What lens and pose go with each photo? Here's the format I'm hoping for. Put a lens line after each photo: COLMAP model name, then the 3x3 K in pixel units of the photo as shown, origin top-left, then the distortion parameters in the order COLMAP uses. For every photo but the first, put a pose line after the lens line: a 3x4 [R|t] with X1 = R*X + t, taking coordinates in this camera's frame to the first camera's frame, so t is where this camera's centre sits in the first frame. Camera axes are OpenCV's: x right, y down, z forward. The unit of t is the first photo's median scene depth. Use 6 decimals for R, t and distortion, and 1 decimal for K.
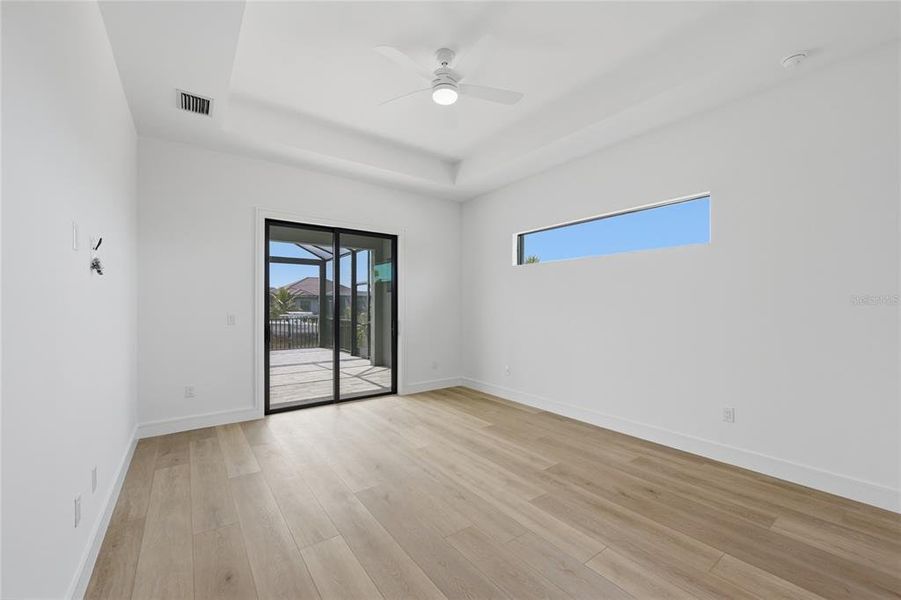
lens RADIAL K [[363.5, 0, 453.5], [0, 363.5, 304.4], [0, 0, 1]] dist [-0.000976, -0.000110]
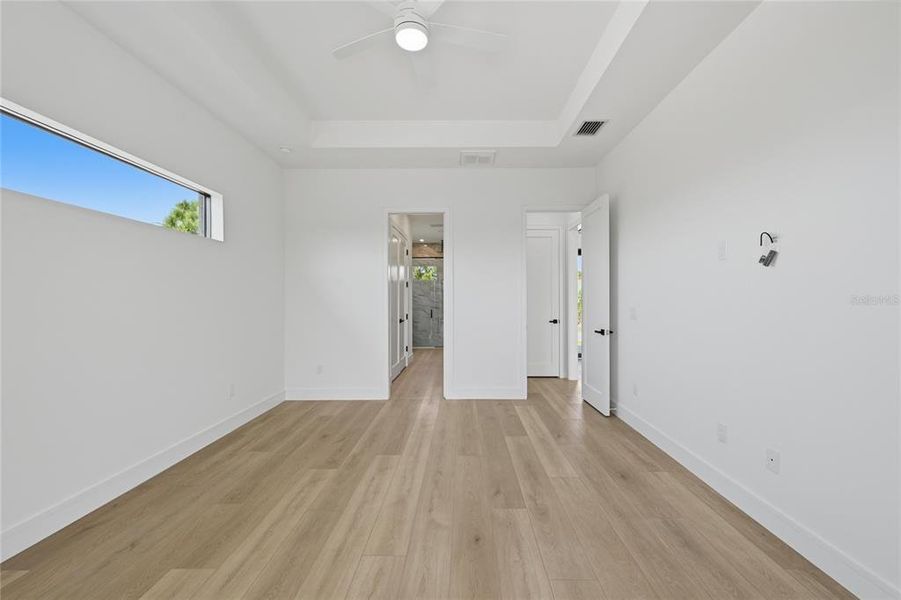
lens RADIAL K [[364.4, 0, 457.6], [0, 364.4, 299.2], [0, 0, 1]] dist [0.000351, 0.000111]
pose [[-0.796686, 0.003640, 0.604382, -0.494117], [0.001528, 0.999991, -0.004008, 0.008842], [-0.604391, -0.002269, -0.796685, 1.315174]]
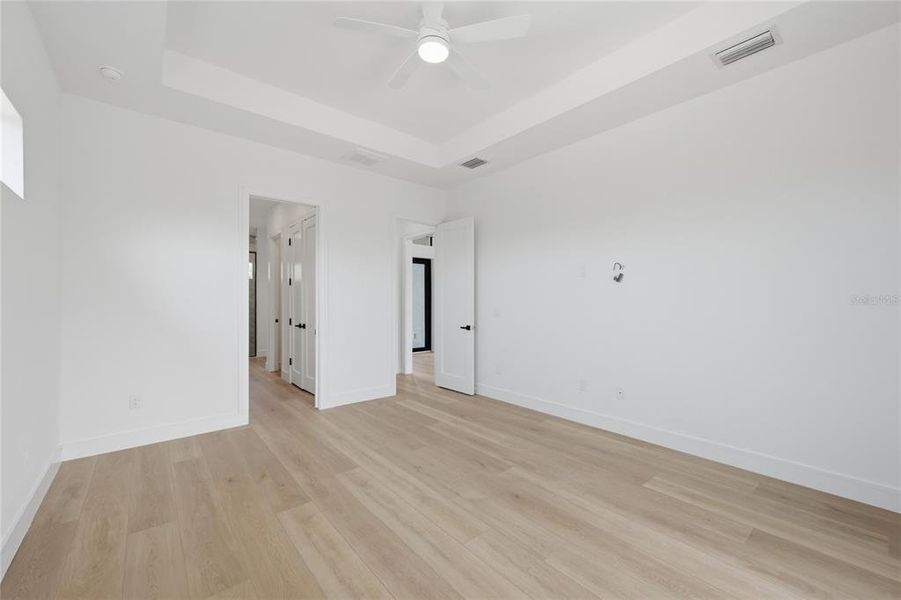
lens RADIAL K [[363.6, 0, 454.9], [0, 363.6, 297.7], [0, 0, 1]] dist [-0.000201, 0.000081]
pose [[-0.997717, 0.001112, -0.067519, -0.013941], [0.002073, 0.999898, -0.014165, 0.011895], [0.067497, -0.014272, -0.997617, 1.531498]]
